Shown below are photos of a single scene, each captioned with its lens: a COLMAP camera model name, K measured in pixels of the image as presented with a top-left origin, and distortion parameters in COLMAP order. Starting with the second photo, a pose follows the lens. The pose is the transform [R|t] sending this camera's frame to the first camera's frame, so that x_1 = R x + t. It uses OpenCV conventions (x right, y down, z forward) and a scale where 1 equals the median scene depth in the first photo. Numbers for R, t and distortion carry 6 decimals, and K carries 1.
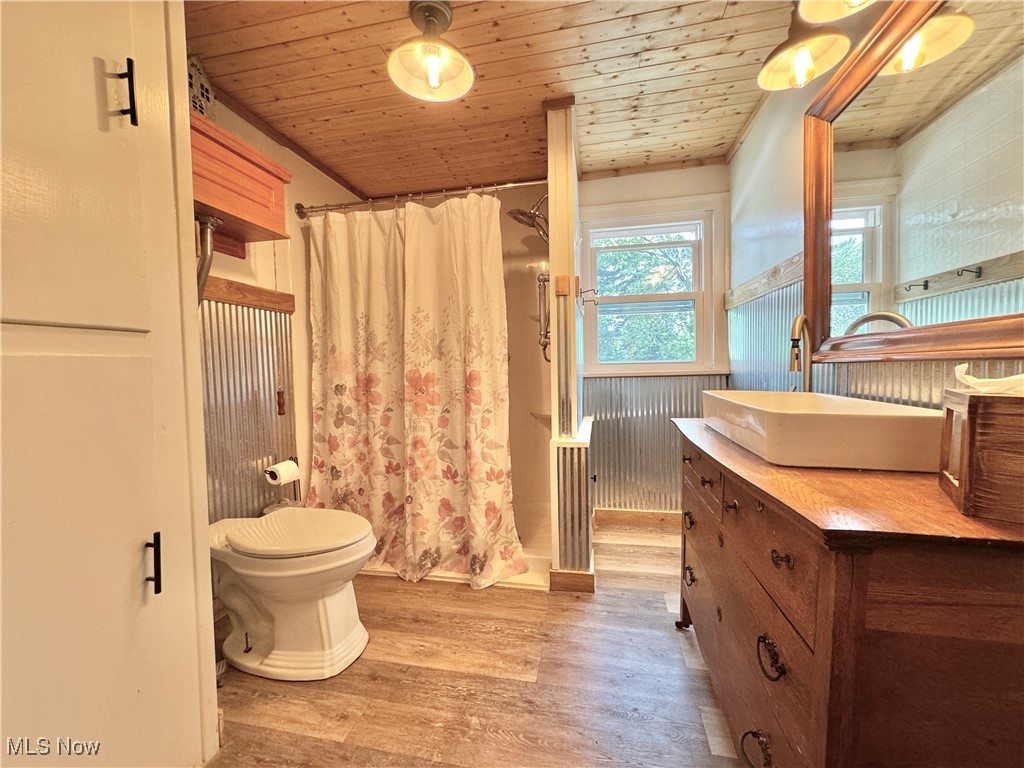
lens RADIAL K [[410.2, 0, 513.2], [0, 410.2, 382.7], [0, 0, 1]] dist [-0.001376, 0.000115]
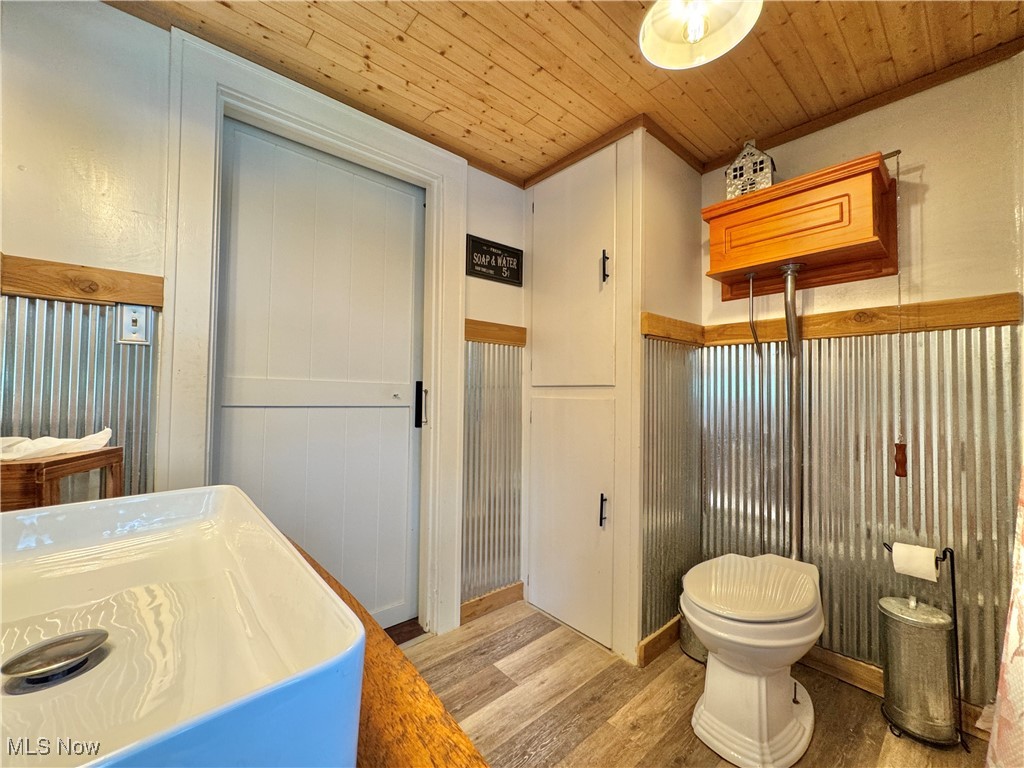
lens RADIAL K [[410.2, 0, 513.2], [0, 410.2, 382.7], [0, 0, 1]] dist [-0.001376, 0.000115]
pose [[-0.598677, -0.004937, -0.800975, 0.446929], [-0.031864, 0.999336, 0.017657, -0.082180], [0.800357, 0.036093, -0.598437, 0.906168]]
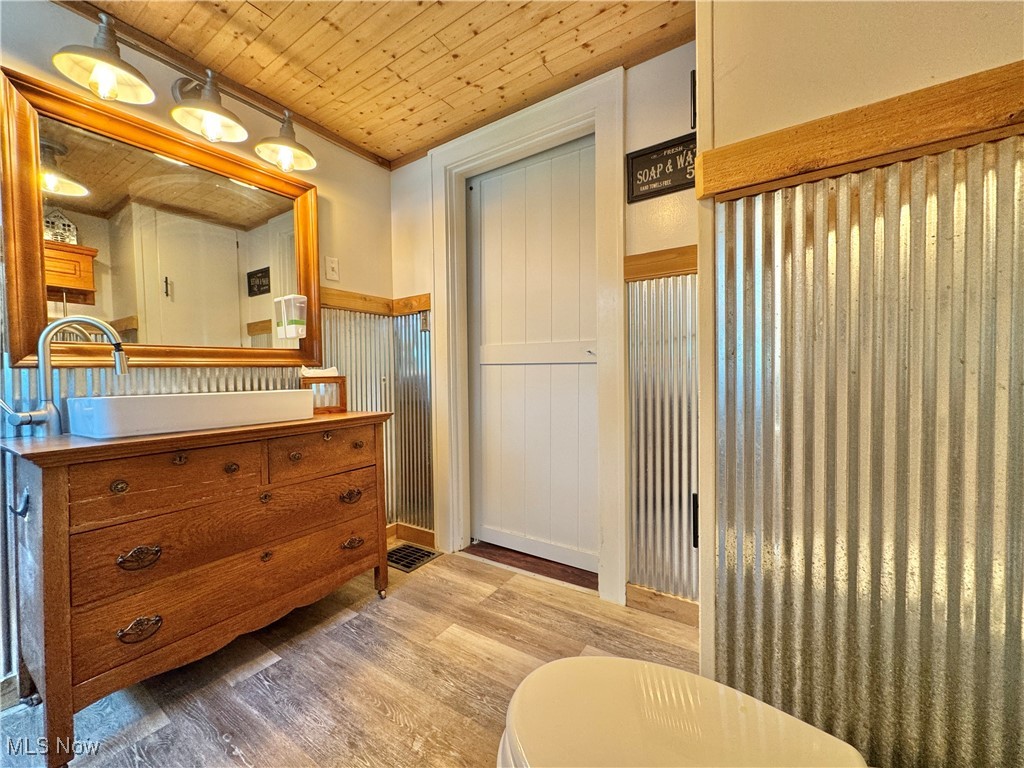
lens RADIAL K [[410.2, 0, 513.2], [0, 410.2, 382.7], [0, 0, 1]] dist [-0.001376, 0.000115]
pose [[-0.931001, 0.026664, 0.364041, -0.420339], [0.050158, 0.997213, 0.055234, -0.010411], [-0.361554, 0.069682, -0.929744, 1.116402]]
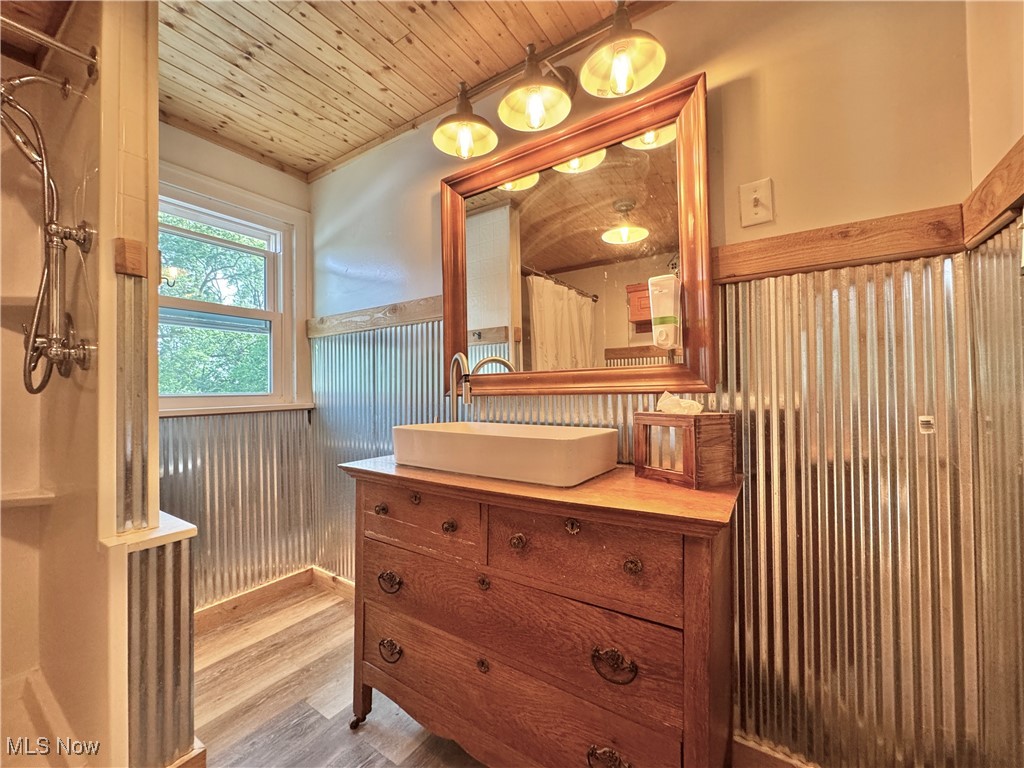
lens RADIAL K [[410.2, 0, 513.2], [0, 410.2, 382.7], [0, 0, 1]] dist [-0.001376, 0.000115]
pose [[0.367860, 0.029912, 0.929400, -0.208576], [0.044227, 0.997789, -0.049619, -0.016669], [-0.928829, 0.059357, 0.365724, 0.326105]]
